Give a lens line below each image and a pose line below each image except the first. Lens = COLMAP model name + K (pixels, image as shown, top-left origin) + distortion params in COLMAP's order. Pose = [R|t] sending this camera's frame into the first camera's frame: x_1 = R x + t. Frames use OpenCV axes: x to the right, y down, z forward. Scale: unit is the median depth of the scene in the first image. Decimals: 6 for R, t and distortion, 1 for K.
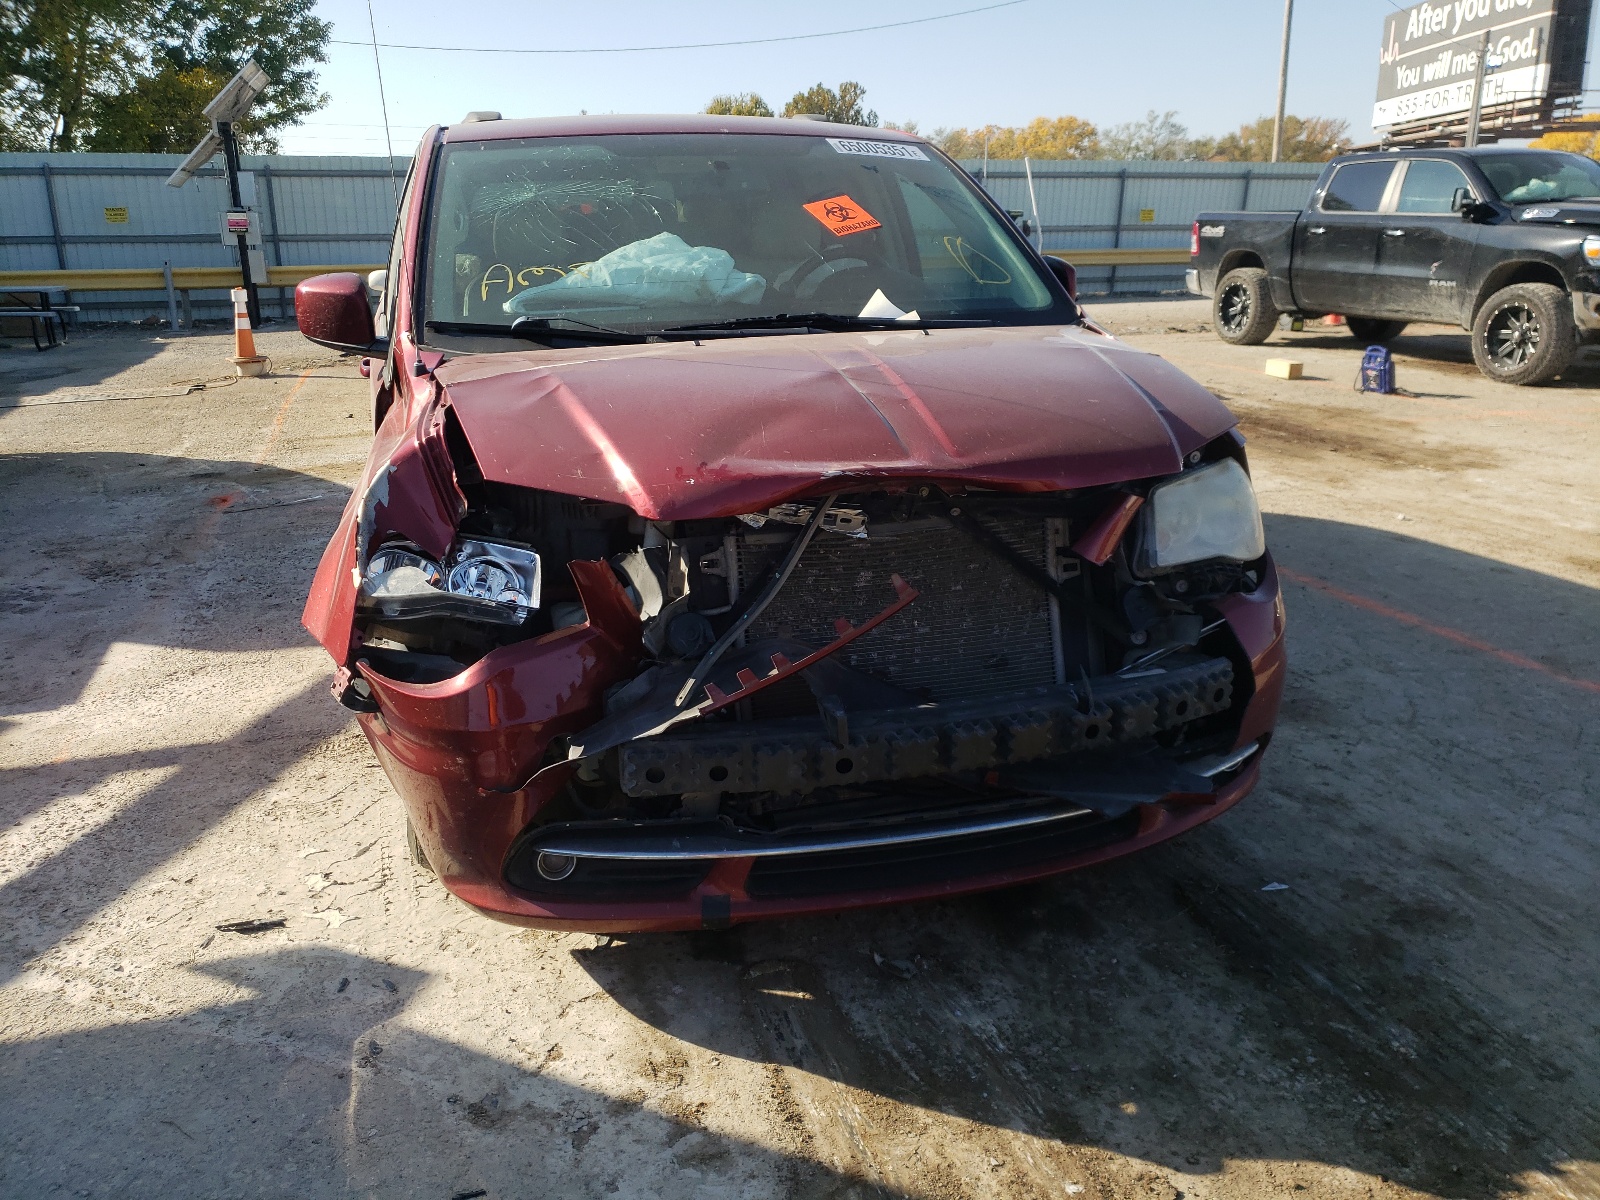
lens RADIAL K [[1252.8, 0, 810.0], [0, 1252.8, 599.8], [0, 0, 1]] dist [0.015370, 0.009766]
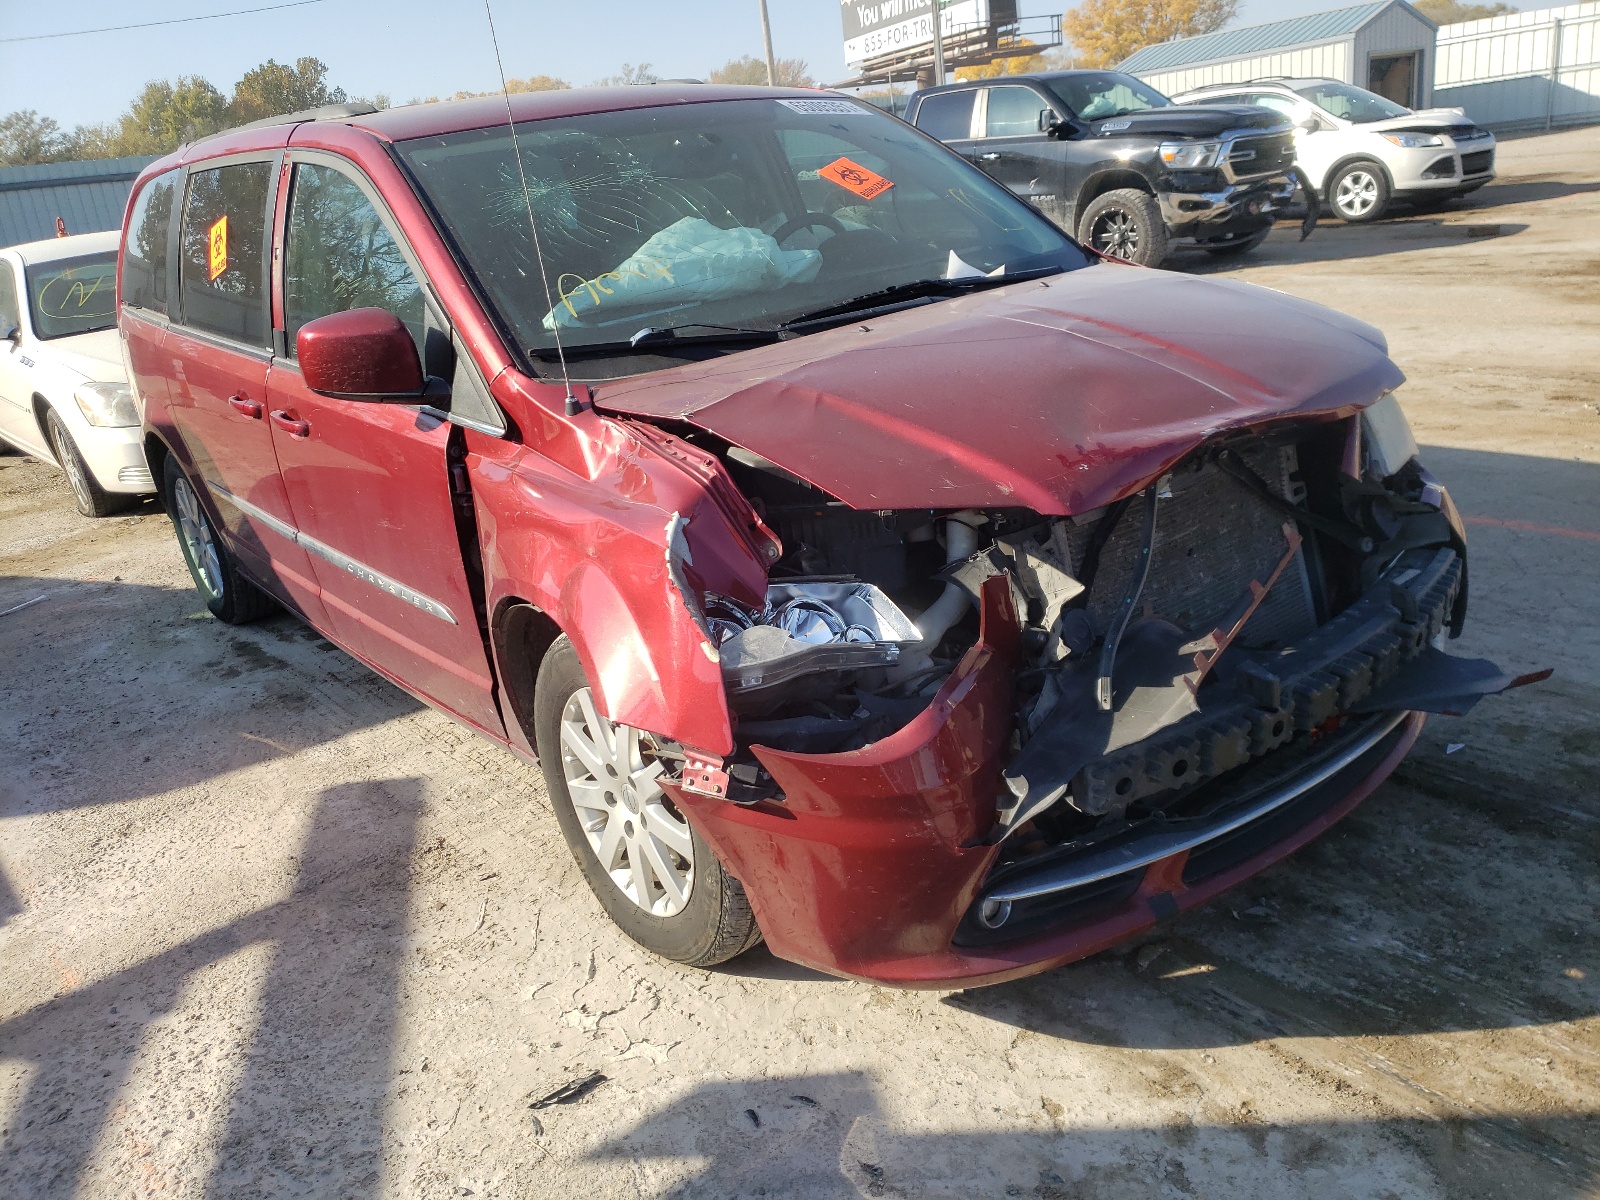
lens RADIAL K [[1247.0, 0, 793.8], [0, 1247.0, 603.8], [0, 0, 1]] dist [0.013355, 0.007719]
pose [[0.925745, -0.210995, 0.313812, -0.373926], [0.200932, 0.977481, 0.064471, -0.061576], [-0.320349, 0.003371, 0.947294, 0.121084]]
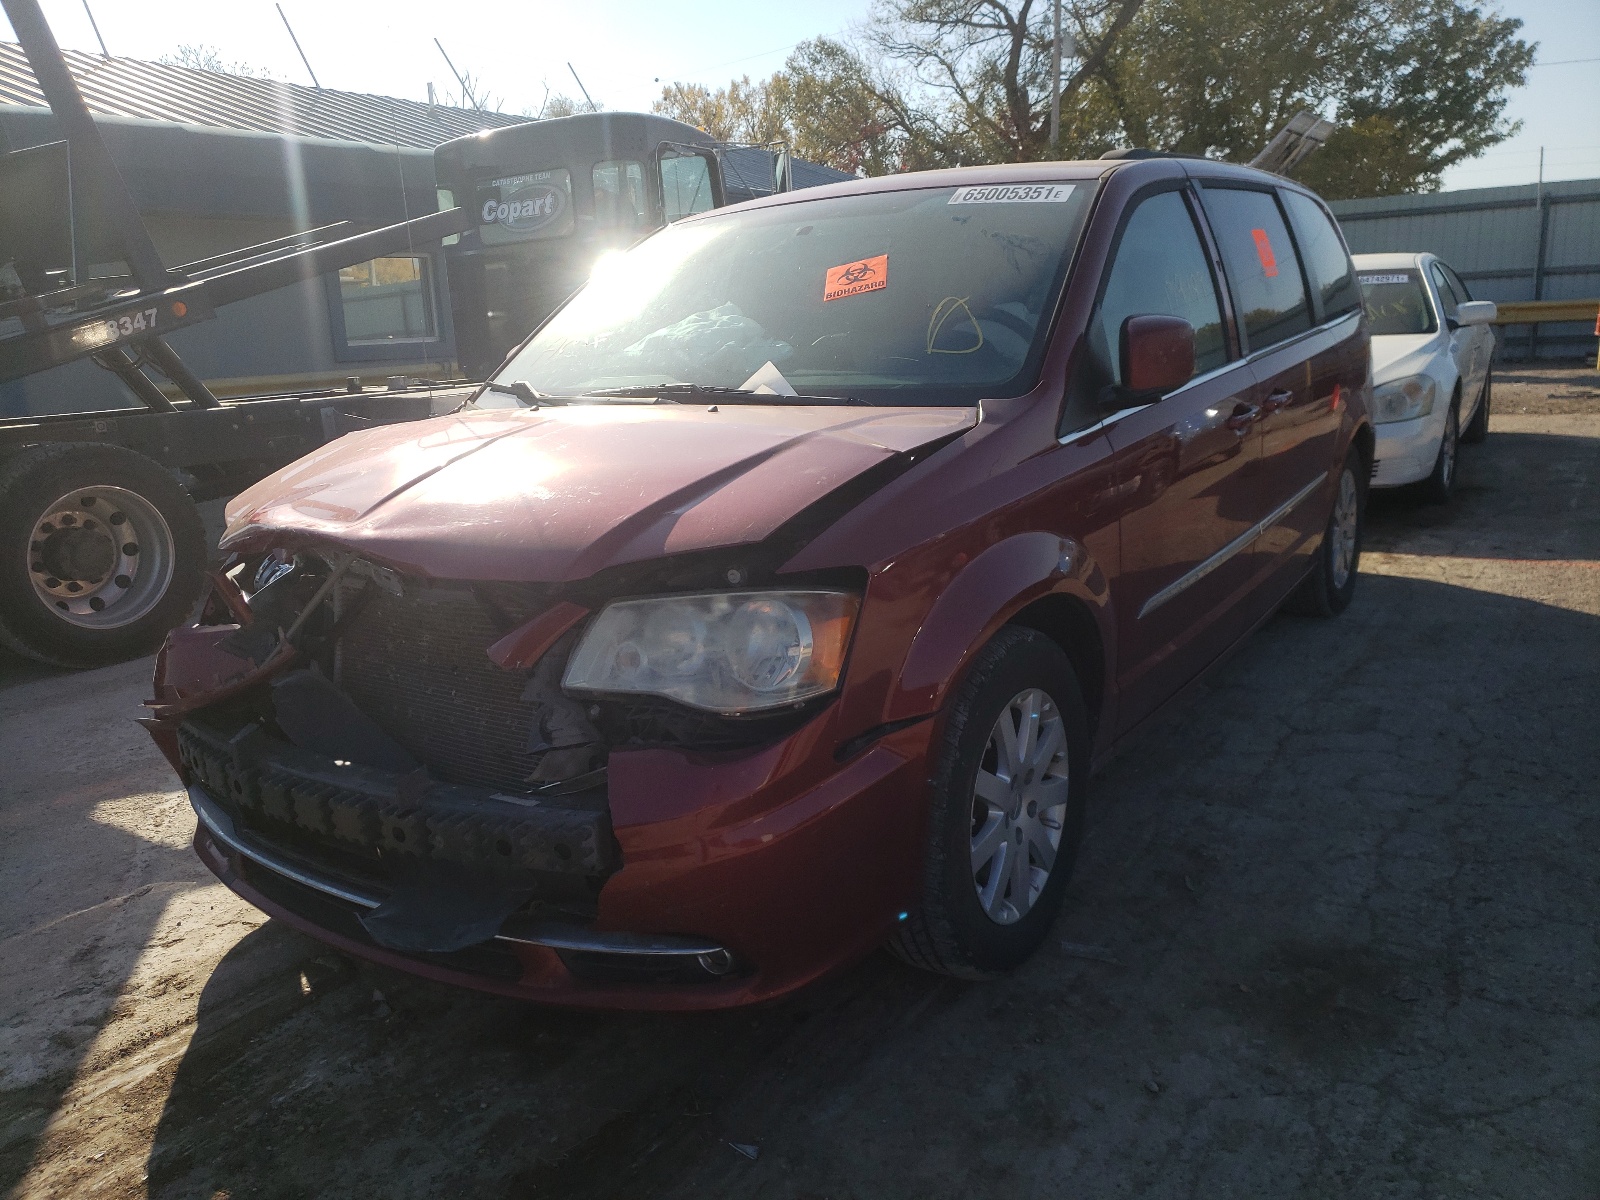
lens RADIAL K [[1247.0, 0, 793.8], [0, 1247.0, 603.8], [0, 0, 1]] dist [0.013355, 0.007719]
pose [[0.623347, 0.166370, -0.764042, 0.722028], [-0.185267, 0.980705, 0.062397, -0.118300], [0.759681, 0.102656, 0.642142, 0.393265]]
